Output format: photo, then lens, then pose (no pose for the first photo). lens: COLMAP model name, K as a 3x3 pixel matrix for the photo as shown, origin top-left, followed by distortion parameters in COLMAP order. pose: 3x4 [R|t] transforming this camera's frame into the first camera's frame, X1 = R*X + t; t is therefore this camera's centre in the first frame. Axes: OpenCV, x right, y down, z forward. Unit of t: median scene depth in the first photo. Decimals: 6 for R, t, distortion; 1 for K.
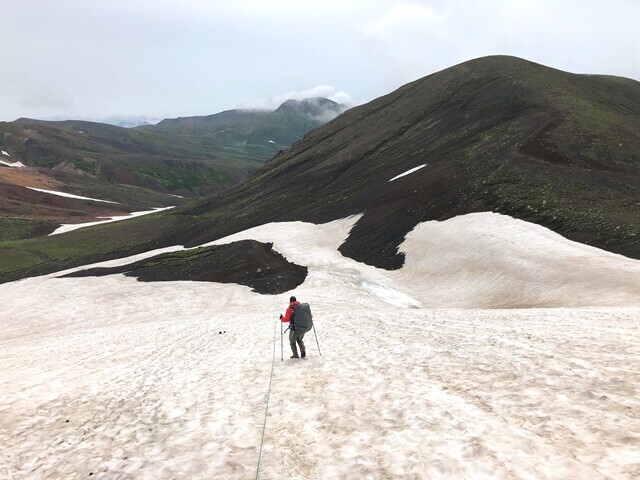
lens RADIAL K [[521.4, 0, 329.9], [0, 521.4, 239.4], [0, 0, 1]] dist [0.024709, -0.011715]
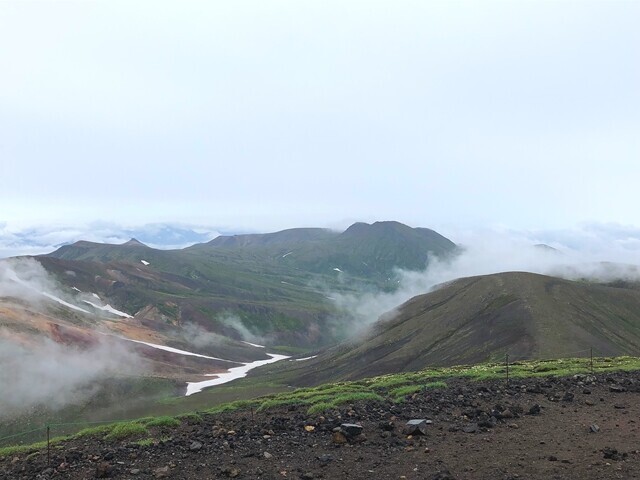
lens RADIAL K [[635.1, 0, 321.6], [0, 635.1, 217.3], [0, 0, 1]] dist [0.075505, -0.116554]
pose [[0.991548, 0.013272, -0.129061, 0.013957], [-0.044522, 0.969157, -0.242389, -0.081994], [0.121863, 0.246086, 0.961556, -0.825749]]
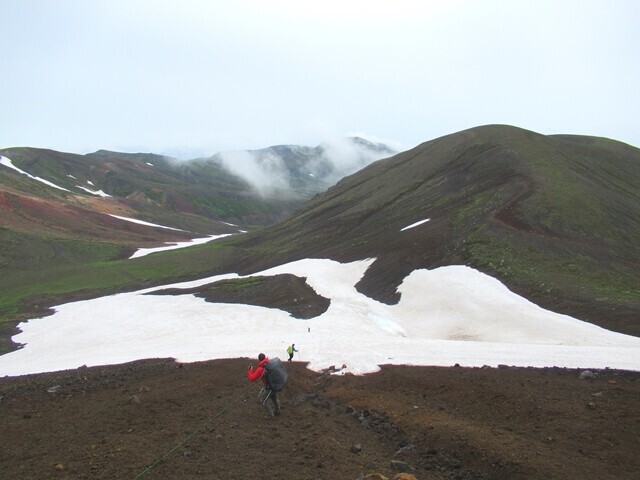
lens RADIAL K [[478.1, 0, 326.1], [0, 478.1, 236.7], [0, 0, 1]] dist [-0.006912, -0.001084]
pose [[0.996489, 0.037598, -0.074808, 0.016686], [-0.041606, 0.997741, -0.052752, -0.021945], [0.072656, 0.055679, 0.995802, -0.131668]]
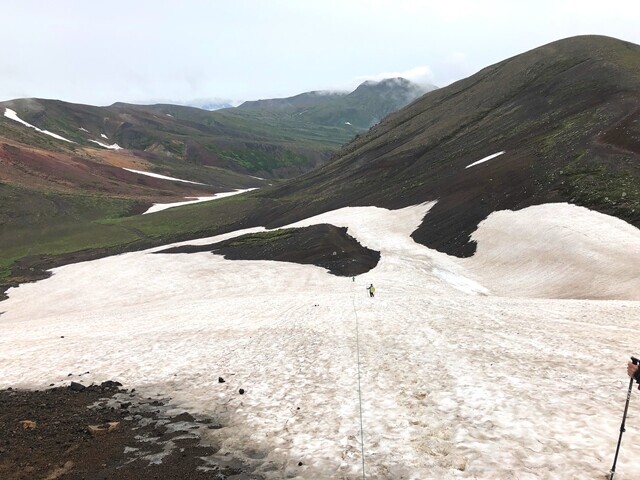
lens RADIAL K [[521.4, 0, 329.9], [0, 521.4, 239.4], [0, 0, 1]] dist [0.024709, -0.011715]
pose [[0.989669, 0.028769, -0.140458, 0.001207], [-0.023955, 0.999070, 0.035845, -0.003649], [0.141359, -0.032110, 0.989438, -0.027589]]
